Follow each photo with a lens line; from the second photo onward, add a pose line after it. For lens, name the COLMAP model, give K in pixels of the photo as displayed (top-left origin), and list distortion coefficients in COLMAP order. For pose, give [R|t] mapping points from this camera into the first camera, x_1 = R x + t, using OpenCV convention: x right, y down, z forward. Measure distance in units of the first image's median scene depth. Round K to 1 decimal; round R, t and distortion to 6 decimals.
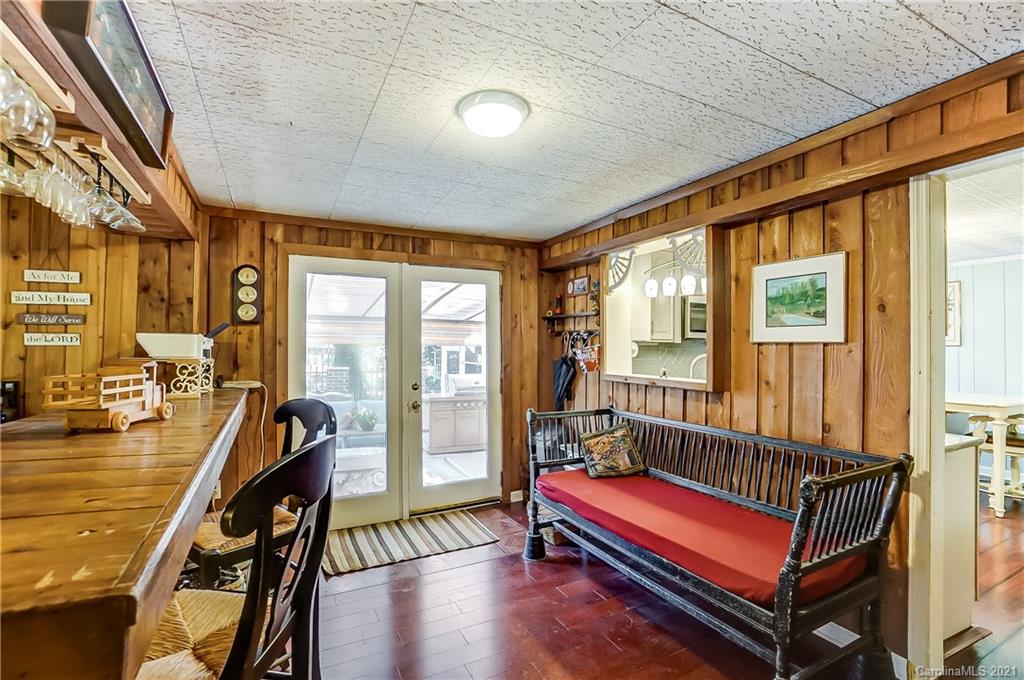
lens RADIAL K [[458.1, 0, 493.9], [0, 458.1, 345.7], [0, 0, 1]] dist [-0.046706, 0.012239]
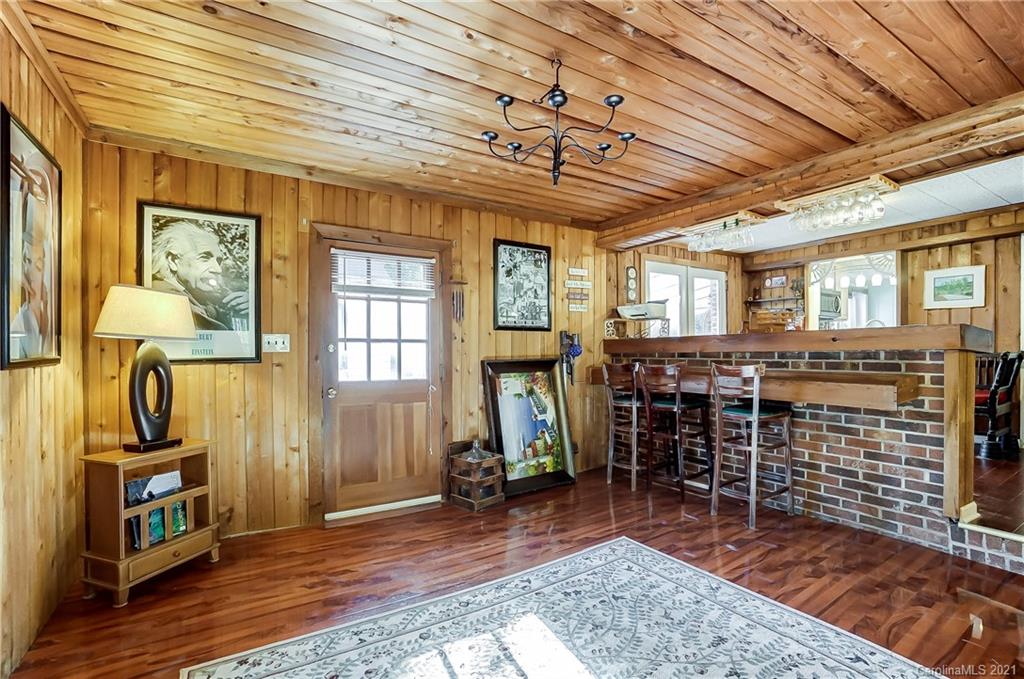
lens RADIAL K [[458.1, 0, 502.9], [0, 458.1, 352.3], [0, 0, 1]] dist [-0.046706, 0.012239]
pose [[0.994621, -0.013428, 0.102705, -1.195869], [0.011723, 0.999783, 0.017191, 0.102231], [-0.102914, -0.015895, 0.994563, -0.617794]]
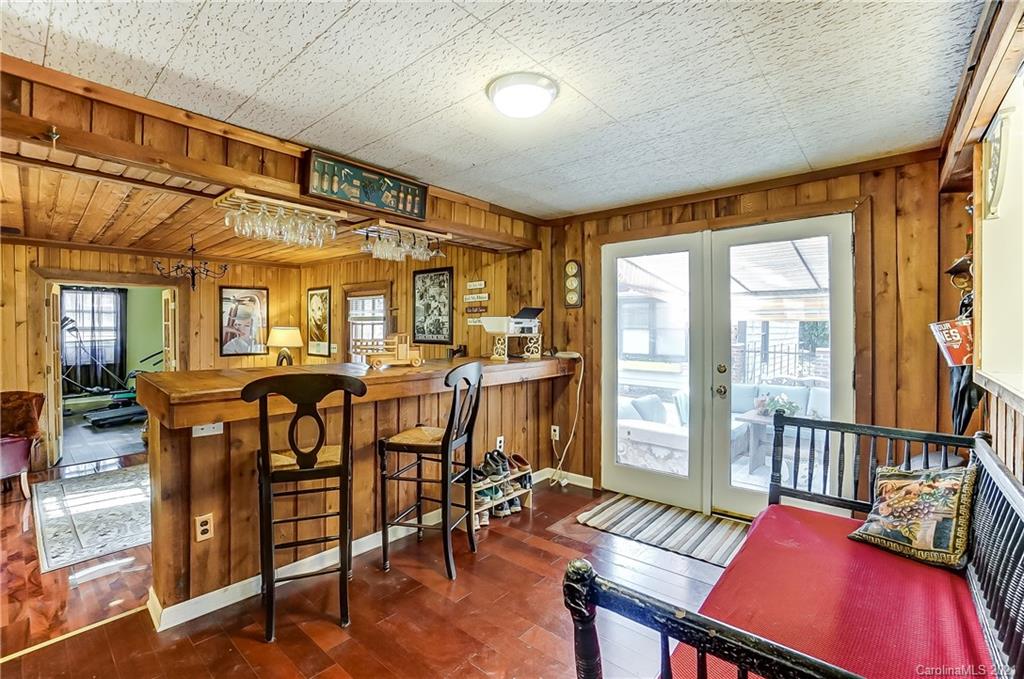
lens RADIAL K [[458.1, 0, 518.4], [0, 458.1, 330.0], [0, 0, 1]] dist [-0.046706, 0.012239]
pose [[0.400768, 0.002753, -0.916175, 0.563473], [0.009303, 0.999932, 0.007074, 0.006190], [0.916132, -0.011358, 0.400715, 0.353749]]
